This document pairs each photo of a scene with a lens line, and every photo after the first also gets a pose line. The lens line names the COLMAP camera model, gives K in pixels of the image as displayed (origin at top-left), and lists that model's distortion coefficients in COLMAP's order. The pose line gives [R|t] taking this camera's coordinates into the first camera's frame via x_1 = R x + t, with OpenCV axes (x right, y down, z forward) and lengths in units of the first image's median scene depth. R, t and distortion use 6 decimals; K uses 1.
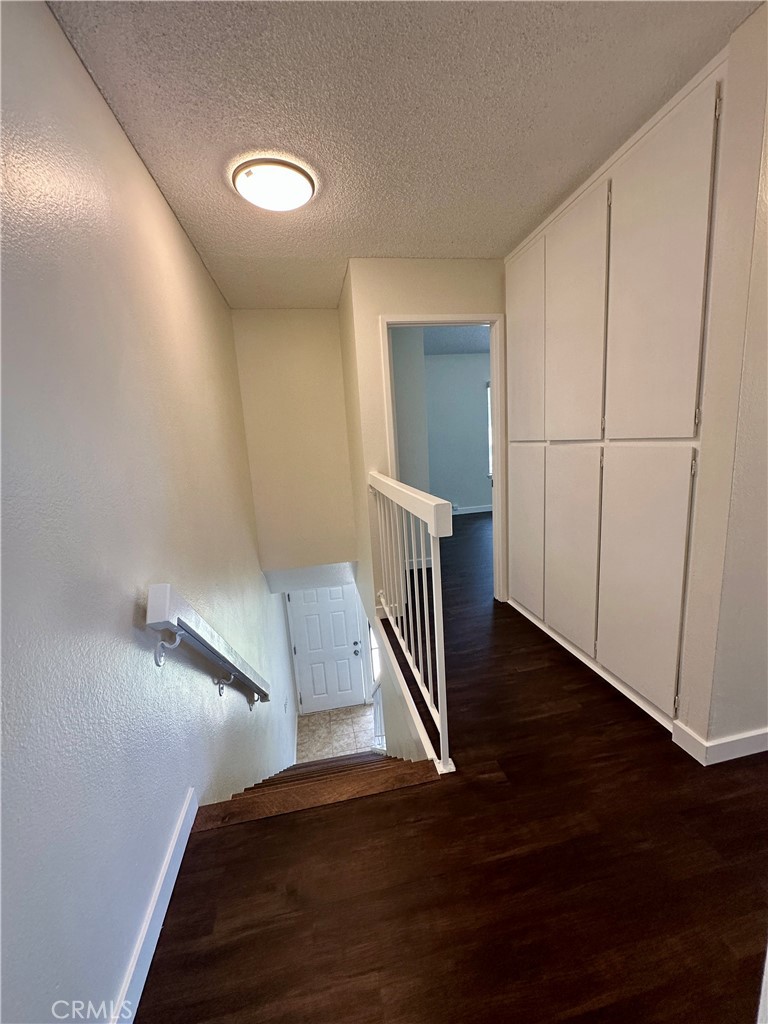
lens RADIAL K [[405.7, 0, 384.0], [0, 405.7, 515.1], [0, 0, 1]] dist [-0.005970, 0.001144]
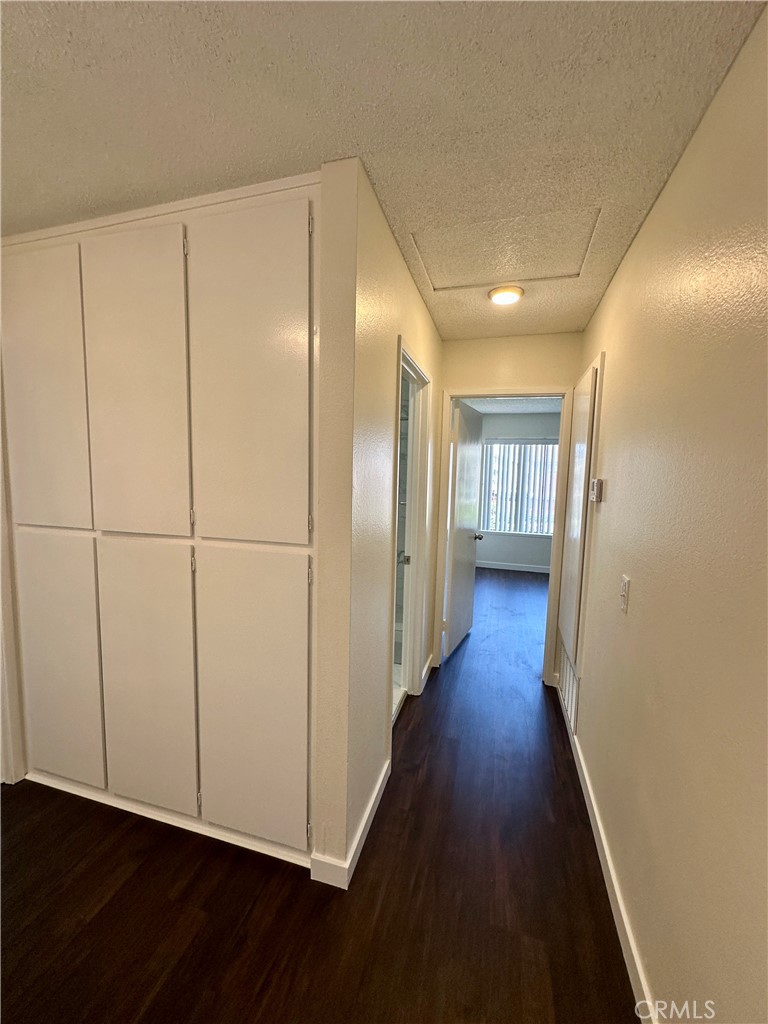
lens RADIAL K [[405.7, 0, 384.8], [0, 405.7, 514.7], [0, 0, 1]] dist [-0.005970, 0.001144]
pose [[0.442103, -0.011320, 0.896893, 0.000558], [0.116805, 0.992132, -0.045054, -0.159952], [-0.889327, 0.124680, 0.439947, 0.339640]]
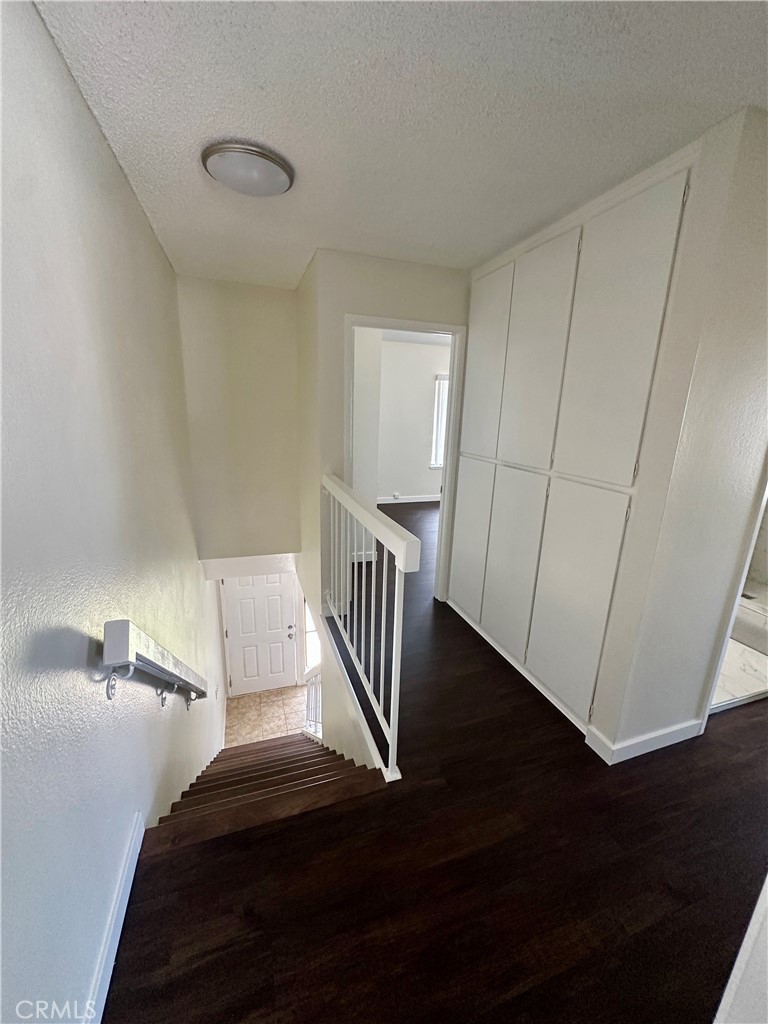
lens RADIAL K [[405.7, 0, 383.5], [0, 405.7, 516.2], [0, 0, 1]] dist [-0.005970, 0.001144]
pose [[0.985168, 0.054854, 0.162589, -0.073039], [-0.065474, 0.996007, 0.060693, -0.109026], [-0.158610, -0.070439, 0.984825, -0.003493]]
